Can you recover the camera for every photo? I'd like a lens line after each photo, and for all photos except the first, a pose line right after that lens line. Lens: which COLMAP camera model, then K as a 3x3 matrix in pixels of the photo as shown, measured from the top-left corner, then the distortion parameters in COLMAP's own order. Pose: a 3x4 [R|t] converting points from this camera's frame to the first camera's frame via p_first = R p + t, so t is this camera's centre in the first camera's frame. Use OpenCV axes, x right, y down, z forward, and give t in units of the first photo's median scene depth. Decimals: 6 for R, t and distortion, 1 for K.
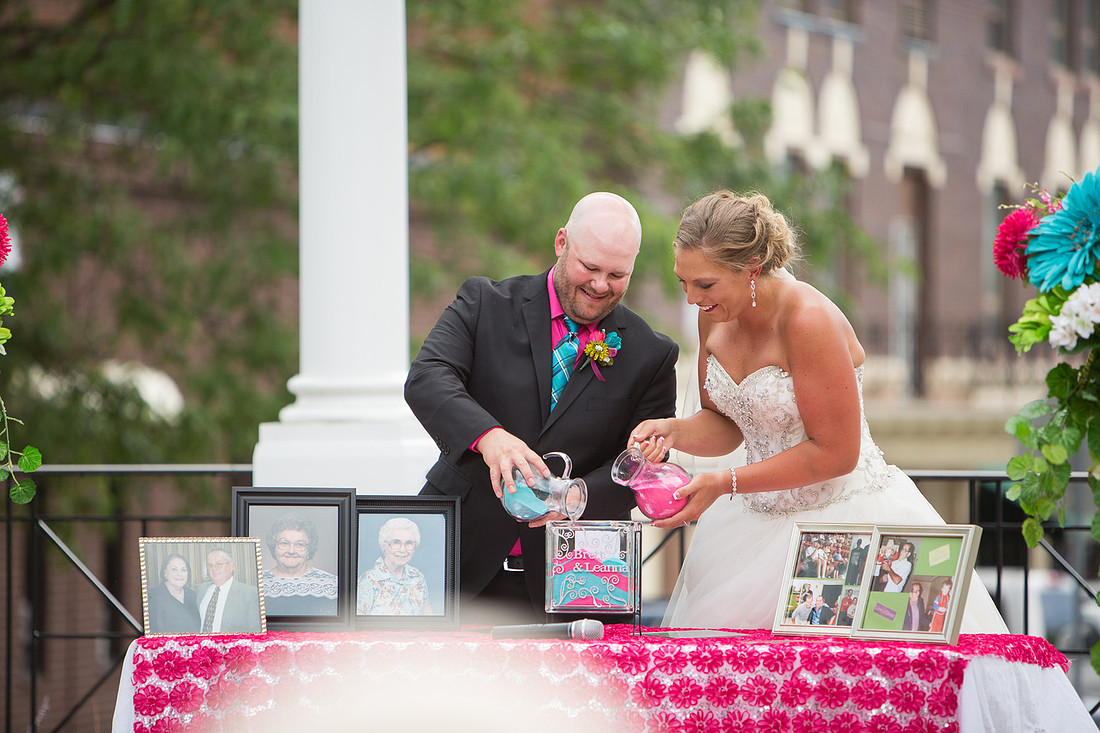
lens RADIAL K [[6287.6, 0, 548.2], [0, 6287.6, 367.8], [0, 0, 1]] dist [1.573139, 0.000000]
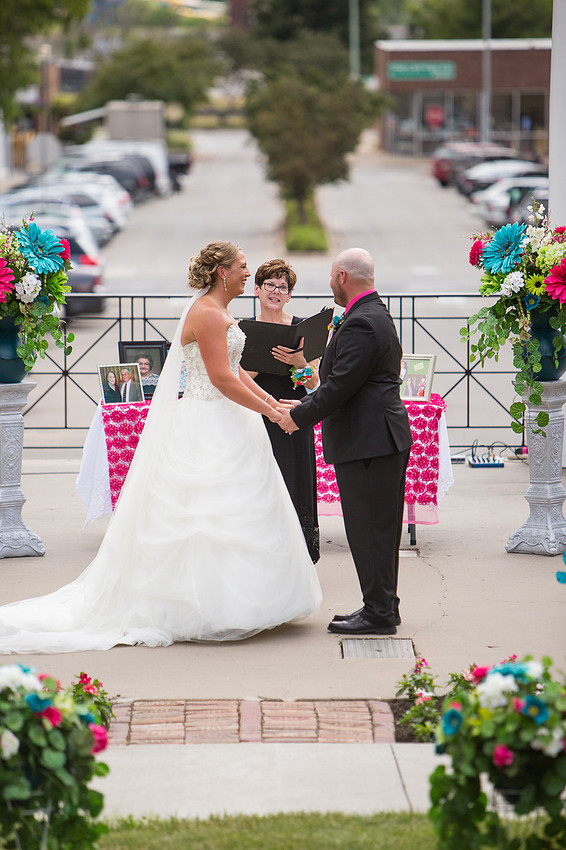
lens RADIAL K [[4858.6, 0, 292.0], [0, 4858.6, 381.8], [0, 0, 1]] dist [1.573139, 0.000000]
pose [[0.957254, -0.026449, 0.288037, -0.541807], [0.002936, 0.996648, 0.081760, -0.122369], [-0.289234, -0.077419, 0.954123, -0.842913]]
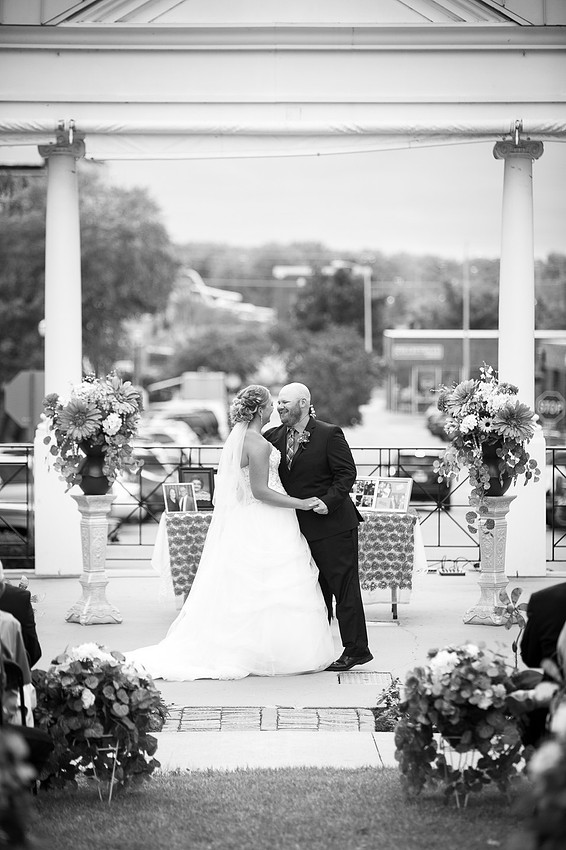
lens RADIAL K [[3655.0, 0, 286.6], [0, 3655.0, 424.2], [0, 0, 1]] dist [0.763385, 0.000000]
pose [[0.960149, -0.006663, 0.279410, -0.543892], [-0.003298, 0.999376, 0.035165, -0.073166], [-0.279470, -0.034685, 0.959528, -0.879590]]
